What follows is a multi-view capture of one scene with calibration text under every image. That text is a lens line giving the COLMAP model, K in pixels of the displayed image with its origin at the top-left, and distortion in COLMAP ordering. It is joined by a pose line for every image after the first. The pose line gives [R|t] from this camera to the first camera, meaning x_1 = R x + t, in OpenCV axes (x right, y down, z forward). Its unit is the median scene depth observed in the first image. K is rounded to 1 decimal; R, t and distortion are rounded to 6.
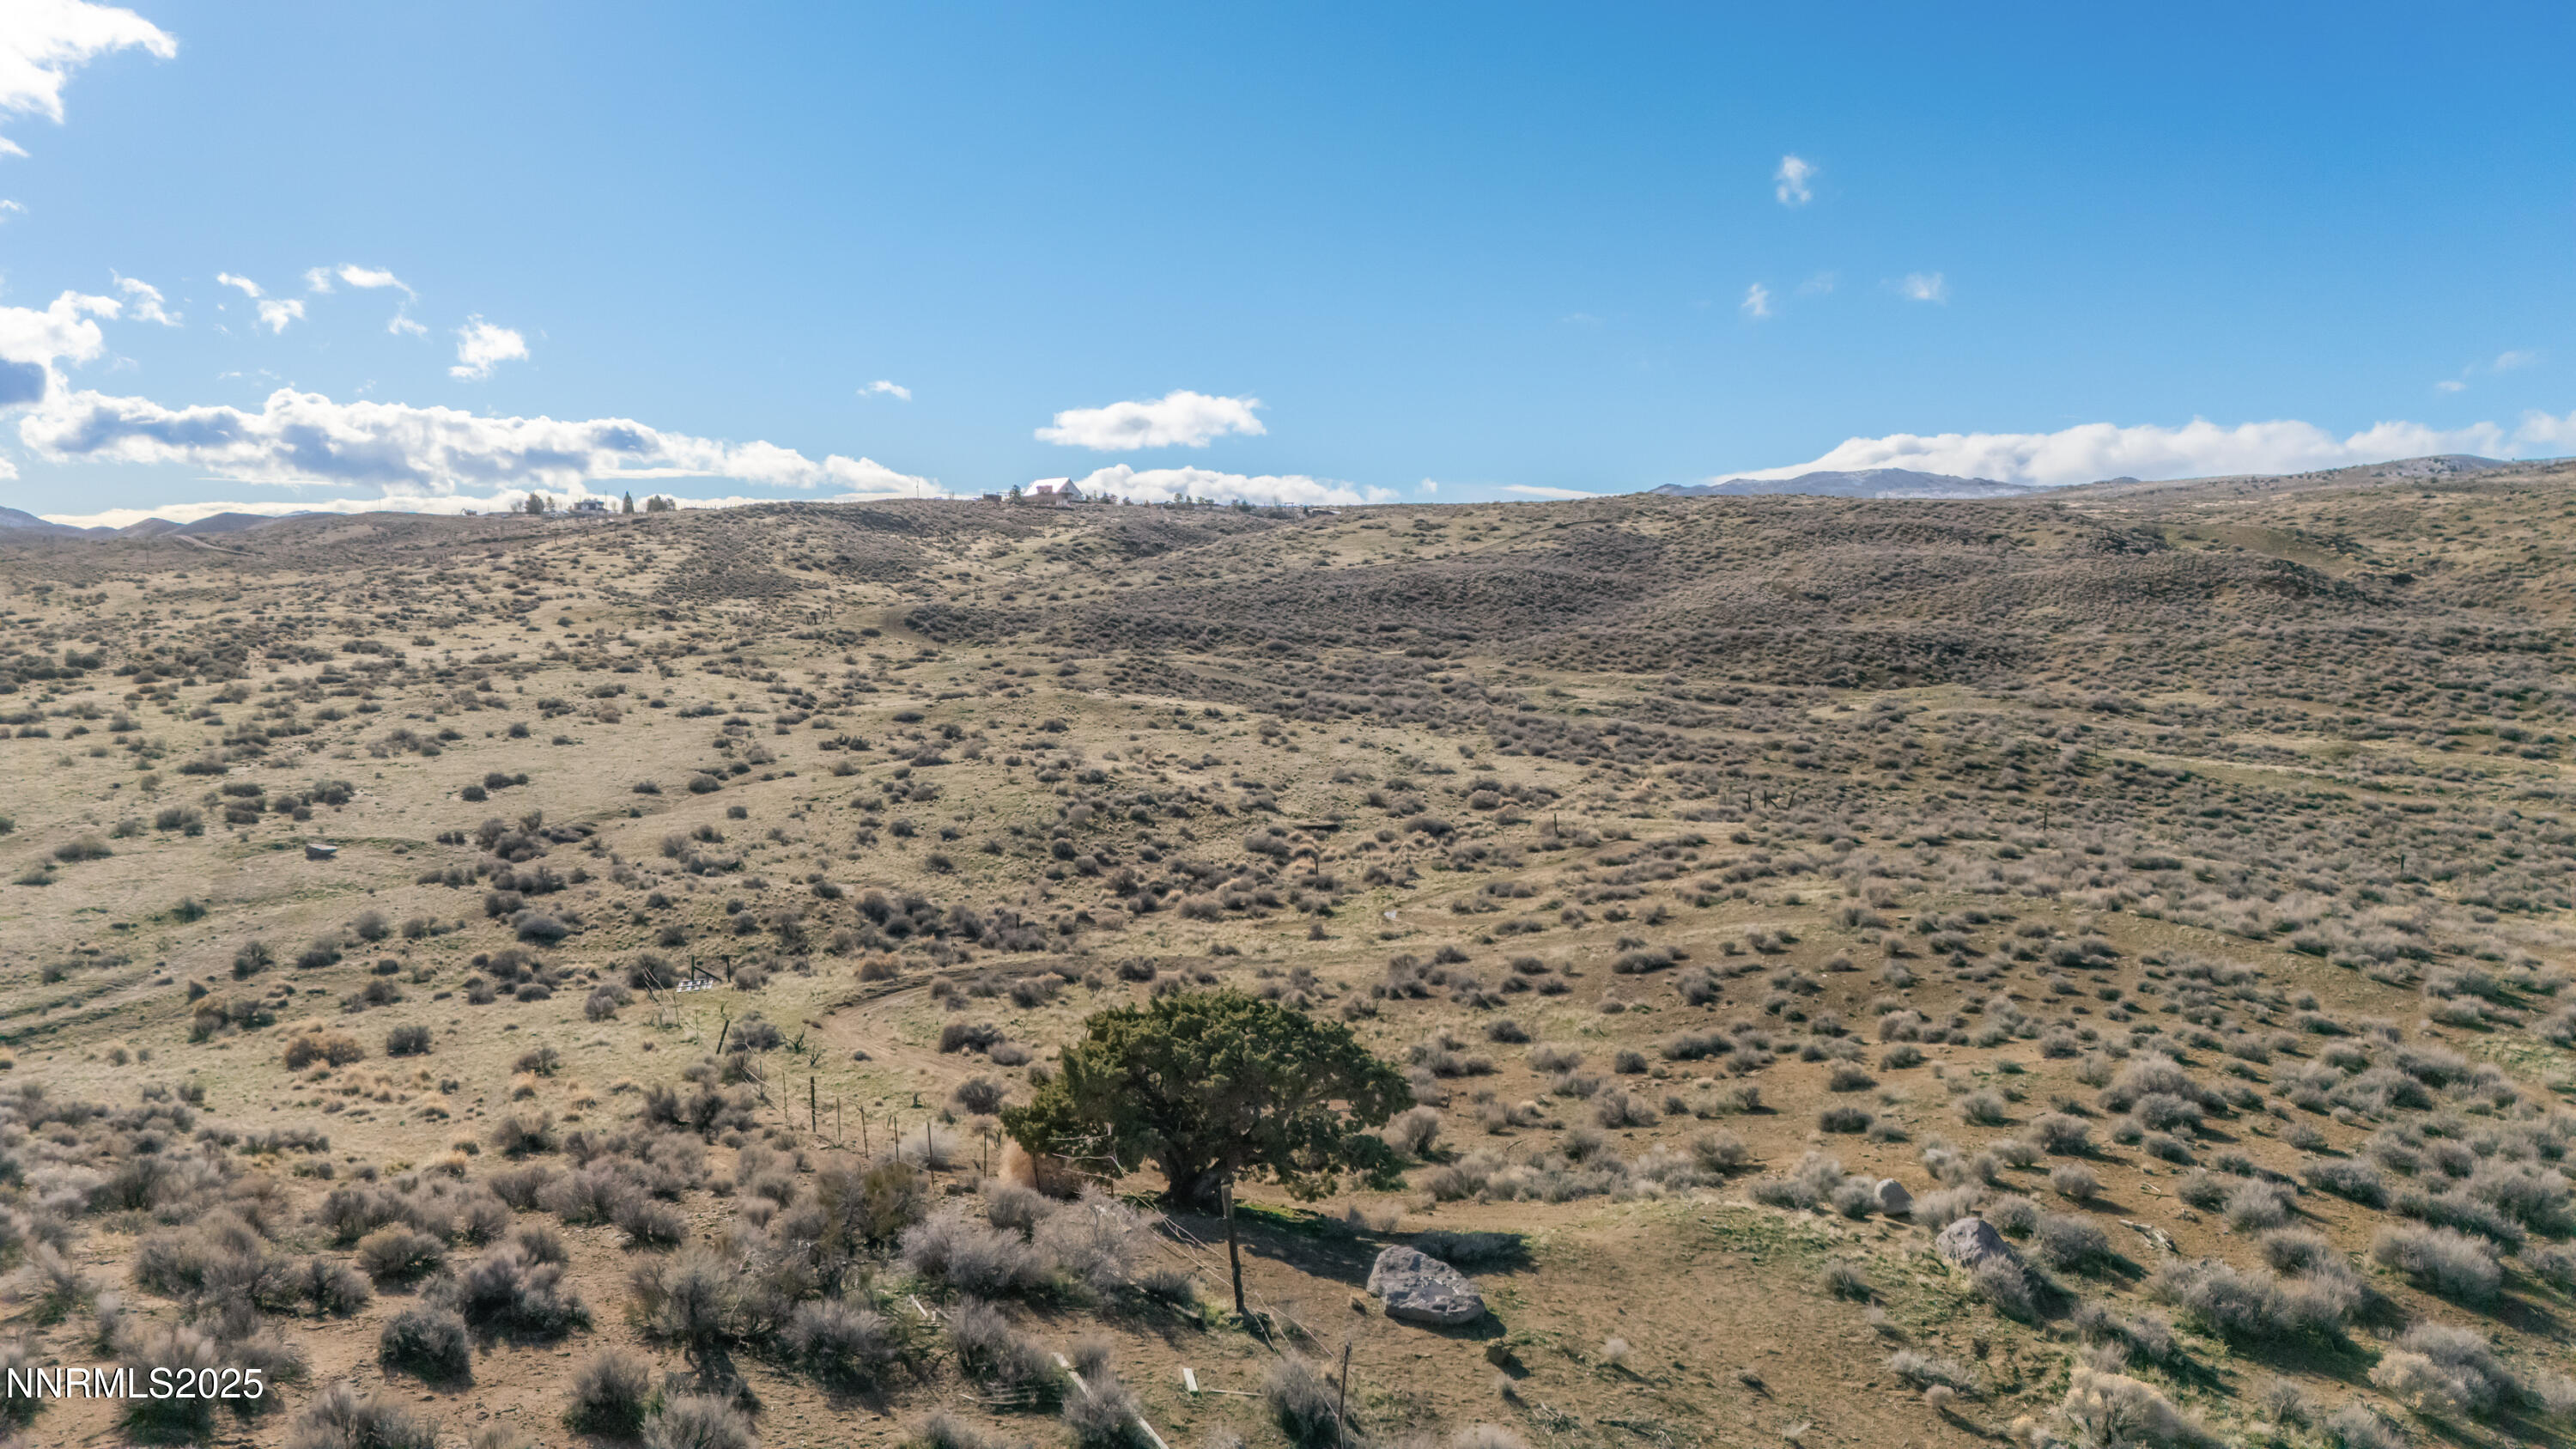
lens RADIAL K [[1864.6, 0, 1293.1], [0, 1864.6, 743.7], [0, 0, 1]] dist [0.041191, -0.004344]
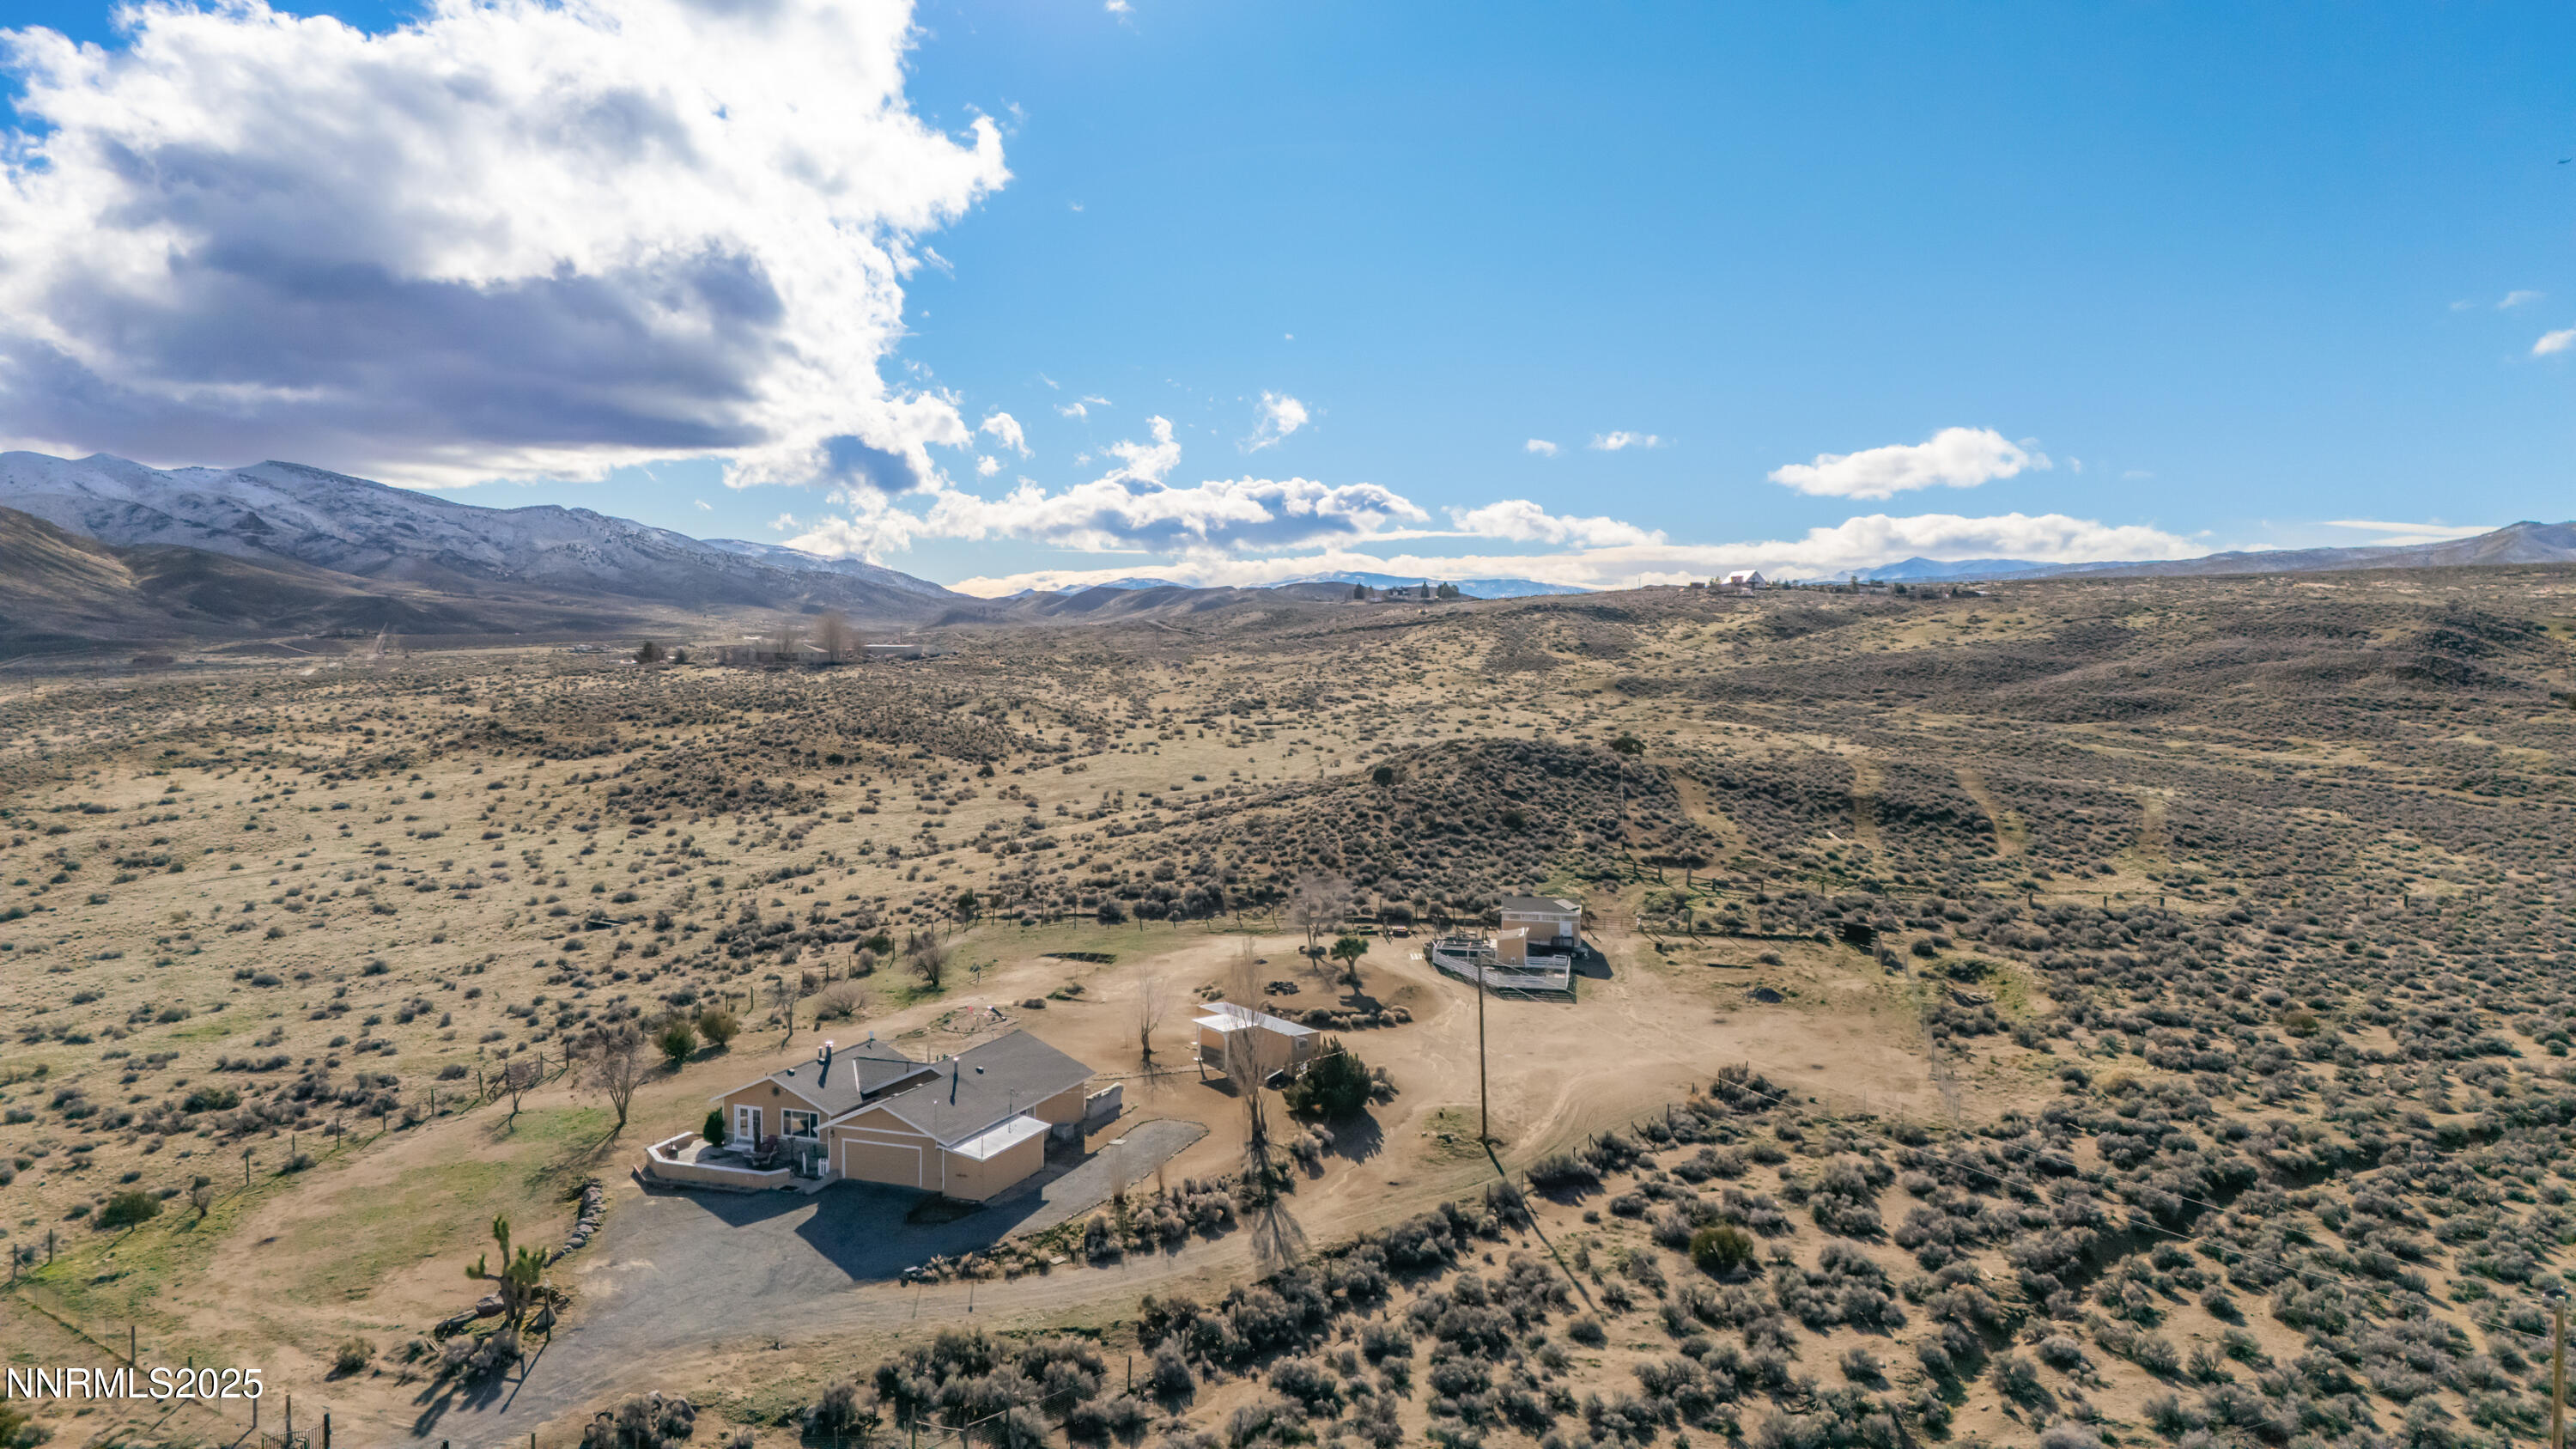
lens RADIAL K [[1885.1, 0, 1295.3], [0, 1885.1, 729.6], [0, 0, 1]] dist [0.083125, -0.066774]
pose [[0.926462, 0.014496, -0.376108, 0.173244], [-0.027876, 0.999156, -0.030155, 0.037464], [0.375353, 0.038422, 0.926085, -0.727942]]
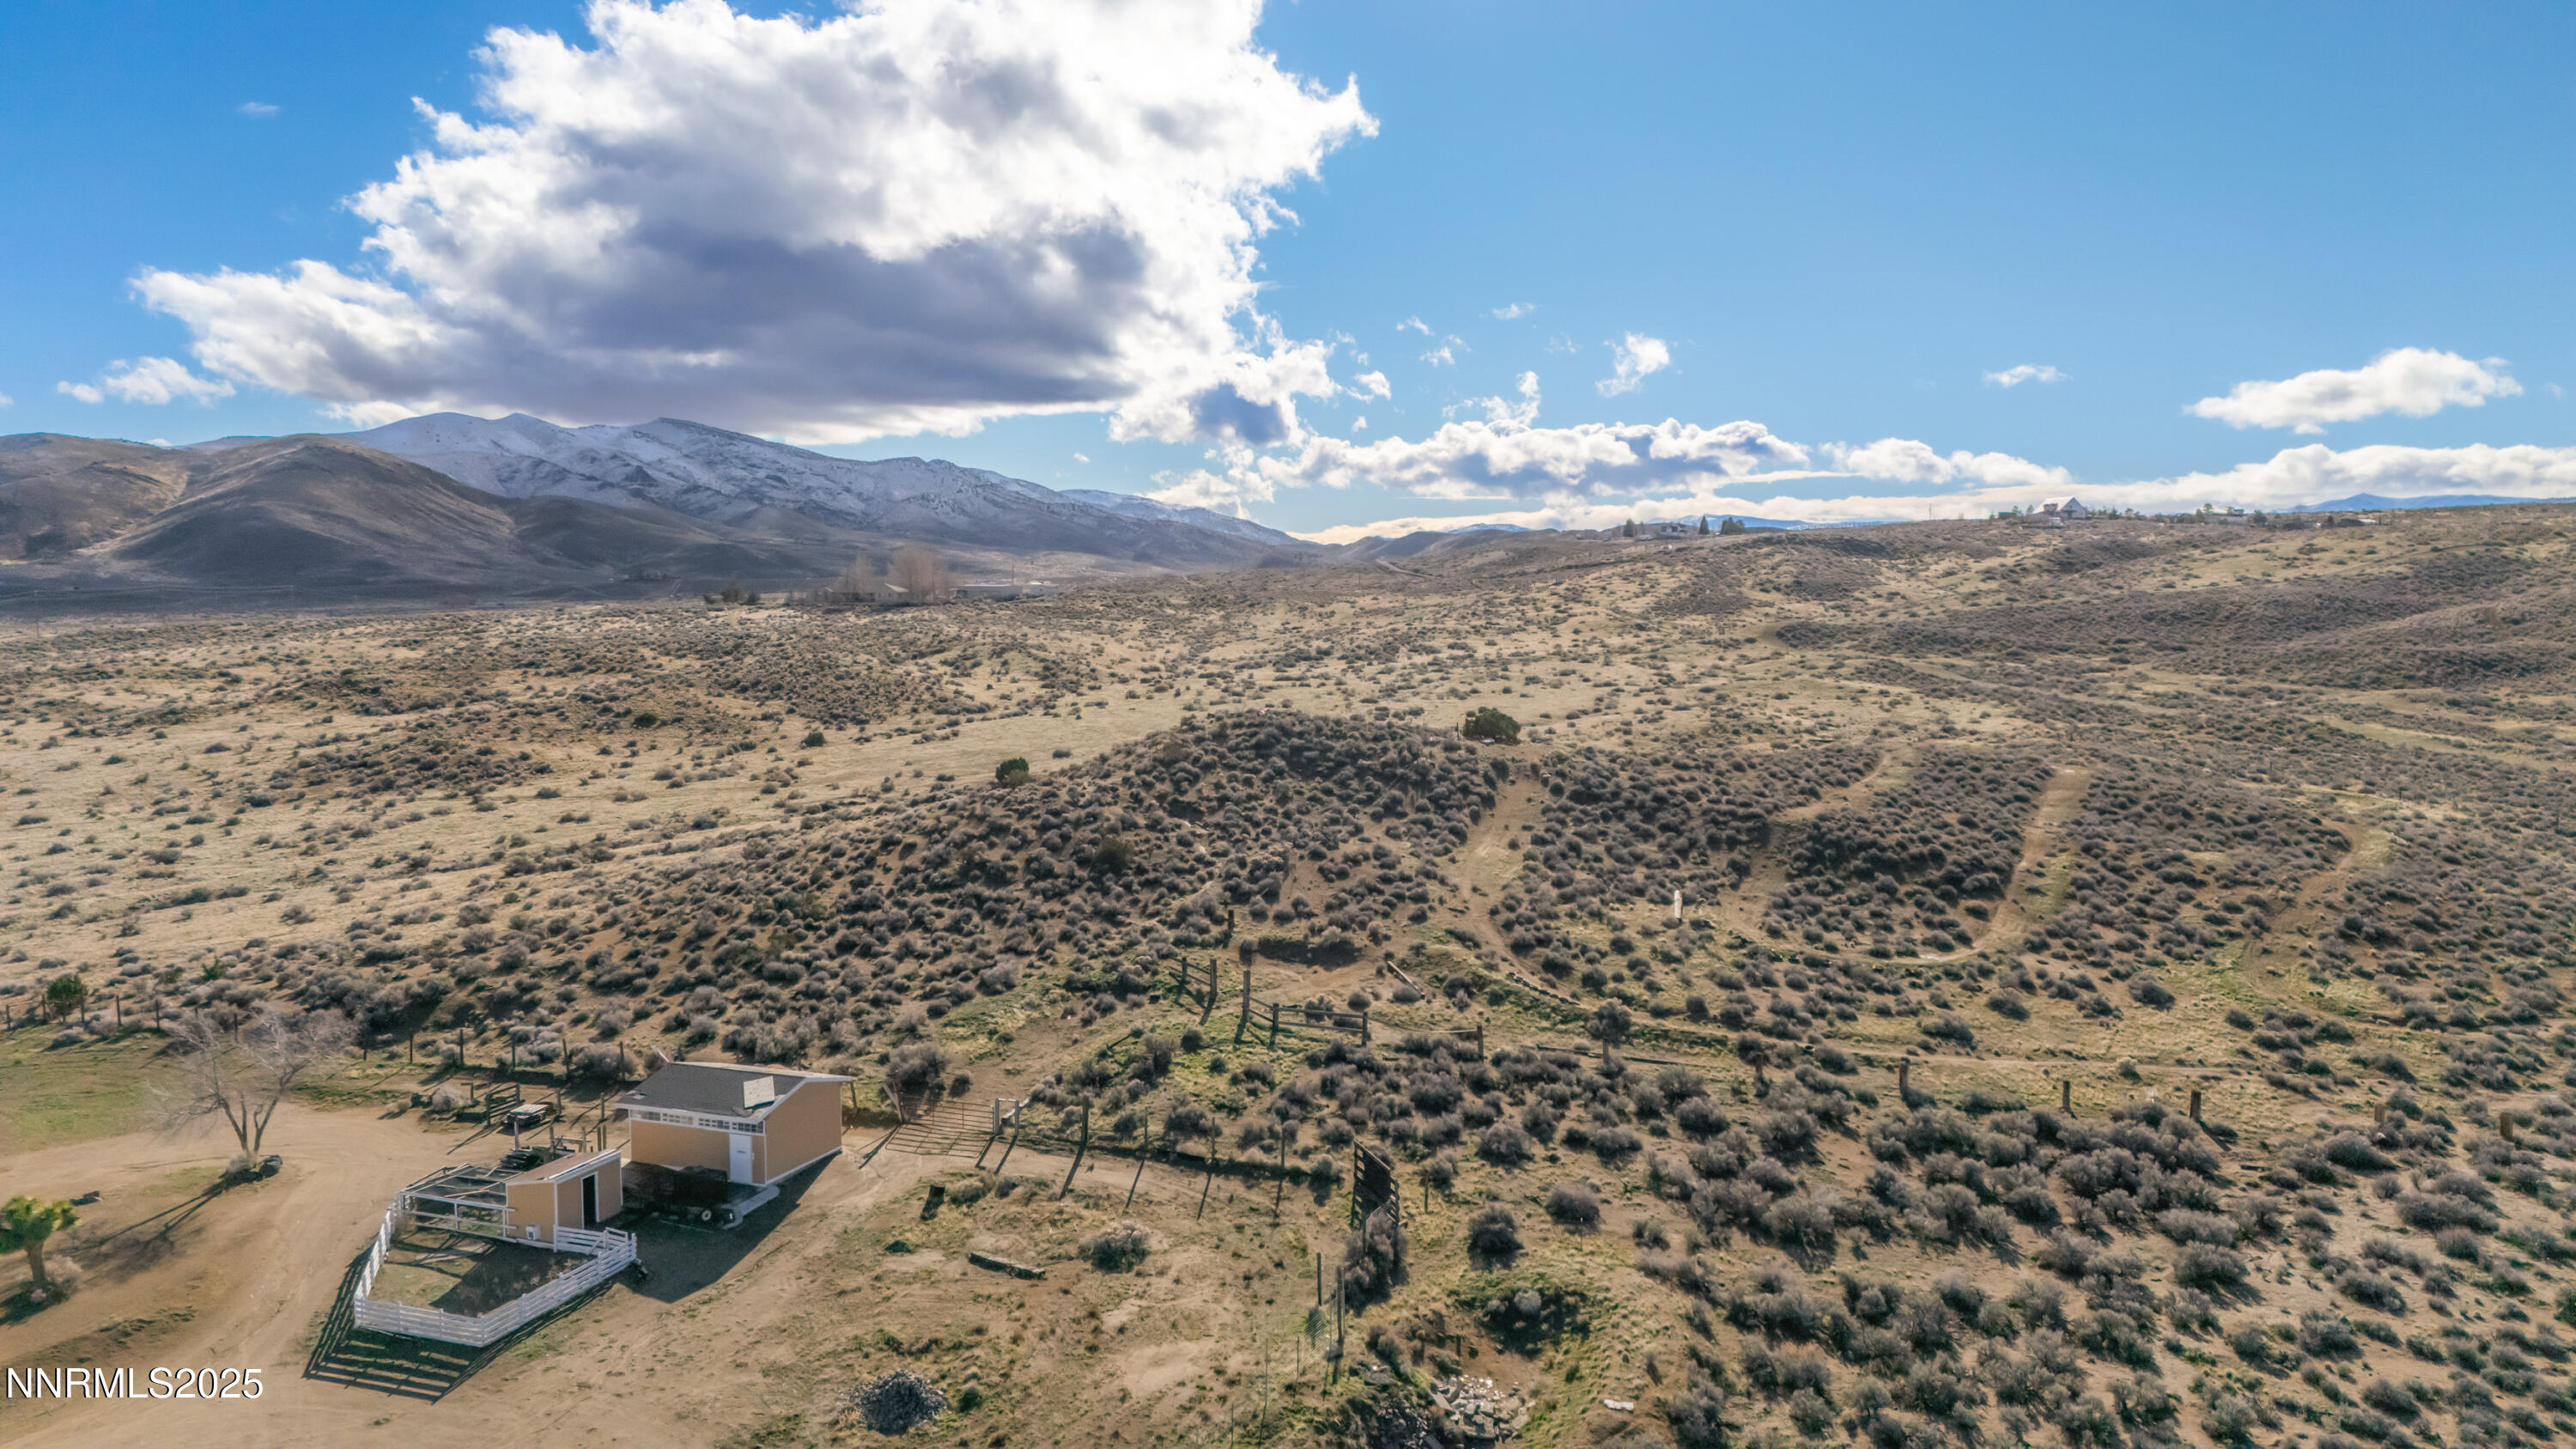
lens RADIAL K [[1885.1, 0, 1300.3], [0, 1885.1, 668.8], [0, 0, 1]] dist [0.083125, -0.066774]
pose [[0.839001, 0.020103, -0.543758, 0.238997], [-0.041556, 0.998766, -0.027195, 0.016680], [0.542540, 0.045413, 0.838801, -0.386606]]
